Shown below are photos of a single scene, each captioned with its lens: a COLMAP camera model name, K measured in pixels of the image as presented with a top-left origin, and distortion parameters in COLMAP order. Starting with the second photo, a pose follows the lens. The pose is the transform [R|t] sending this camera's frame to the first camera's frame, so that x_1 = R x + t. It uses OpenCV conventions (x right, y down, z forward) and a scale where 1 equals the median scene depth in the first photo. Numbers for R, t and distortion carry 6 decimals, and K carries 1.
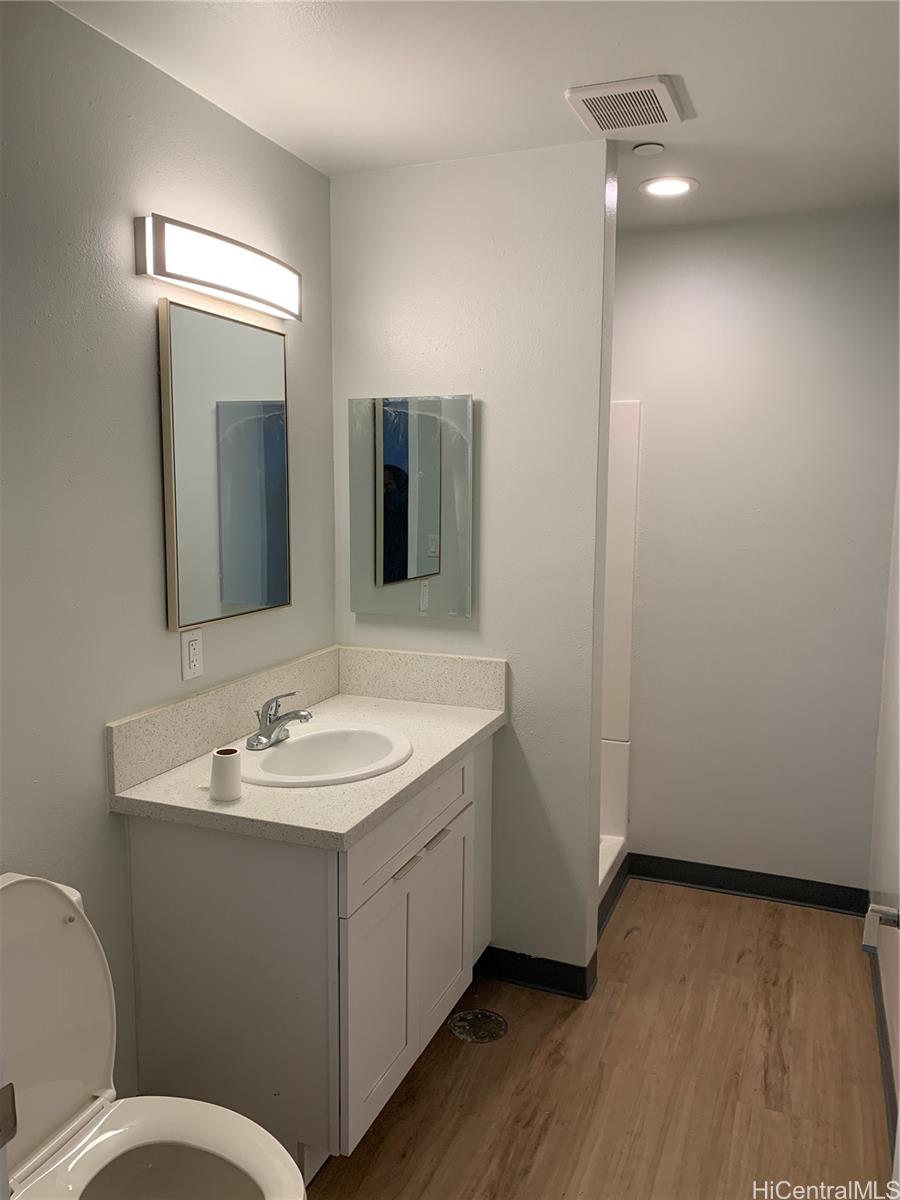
lens RADIAL K [[917.6, 0, 450.0], [0, 917.6, 600.0], [0, 0, 1]] dist [-0.000130, -0.017397]
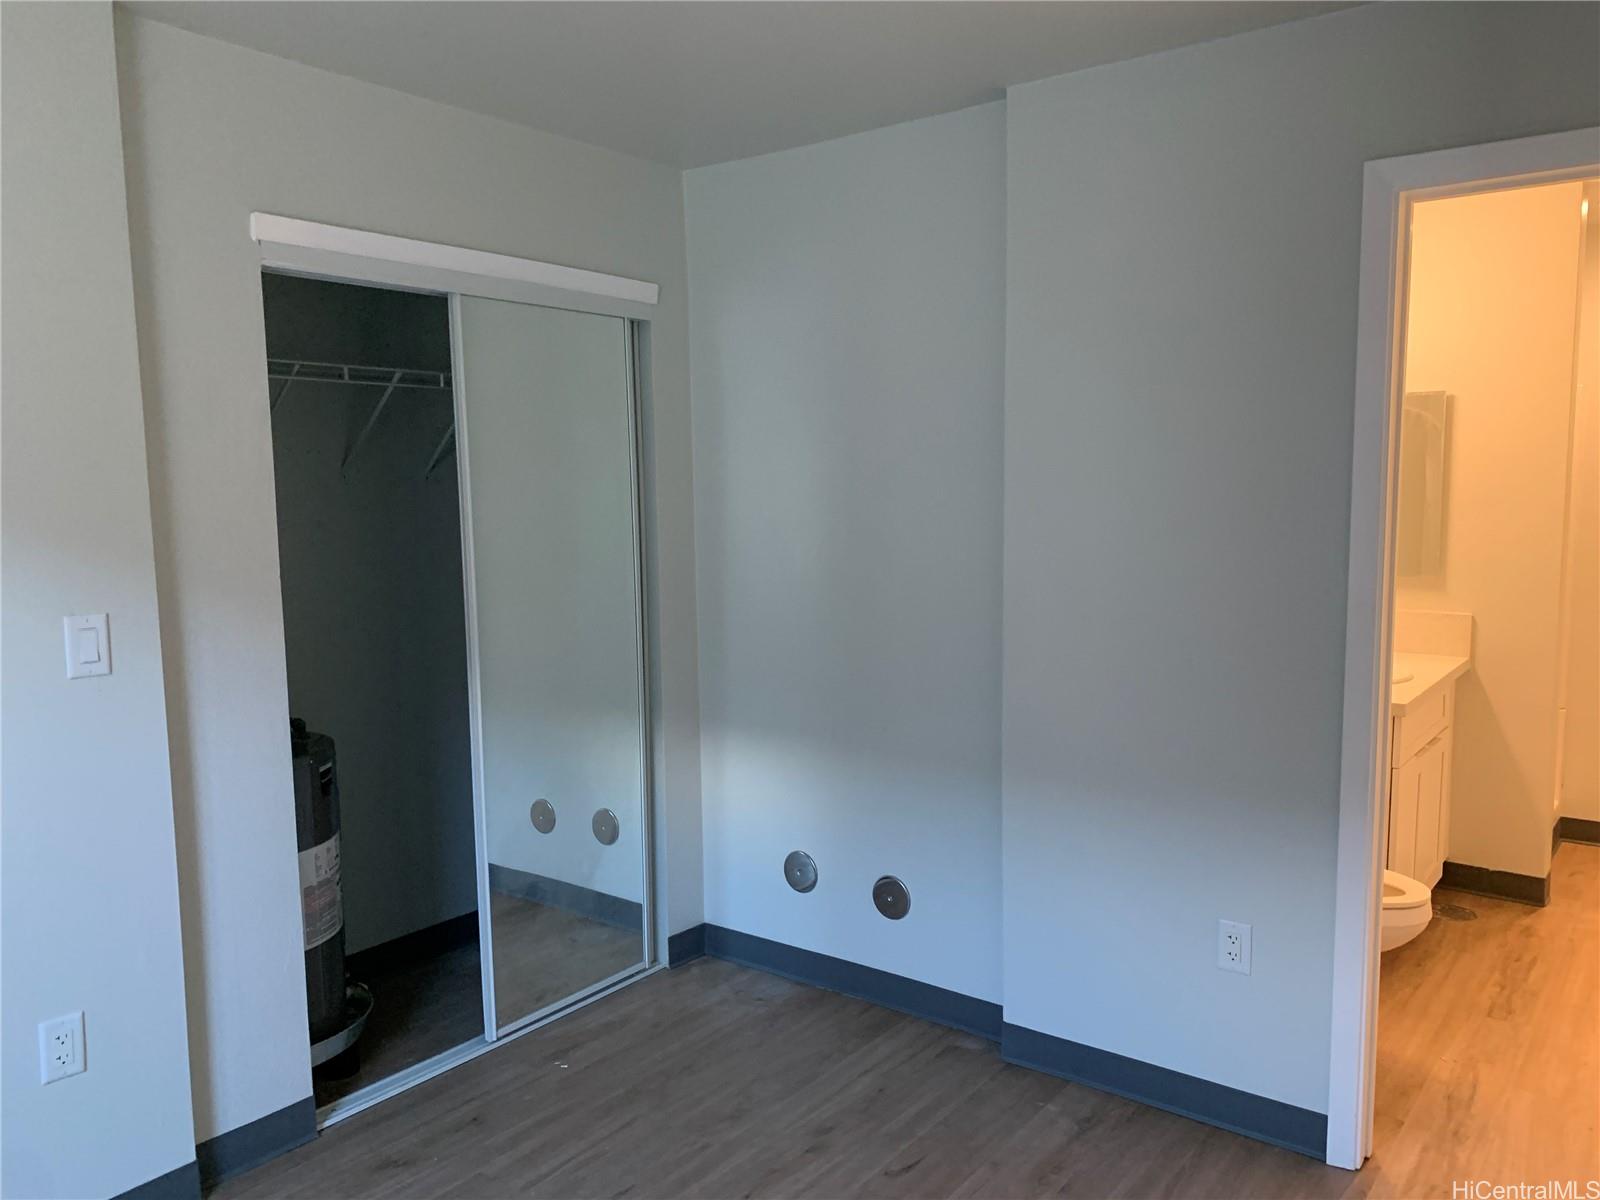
lens RADIAL K [[1223.4, 0, 792.0], [0, 1223.4, 608.5], [0, 0, 1]] dist [-0.000130, -0.017397]
pose [[0.961112, 0.024629, -0.275059, -0.351485], [-0.030752, 0.999366, -0.017969, 0.114789], [0.274442, 0.025728, 0.961260, -0.756789]]
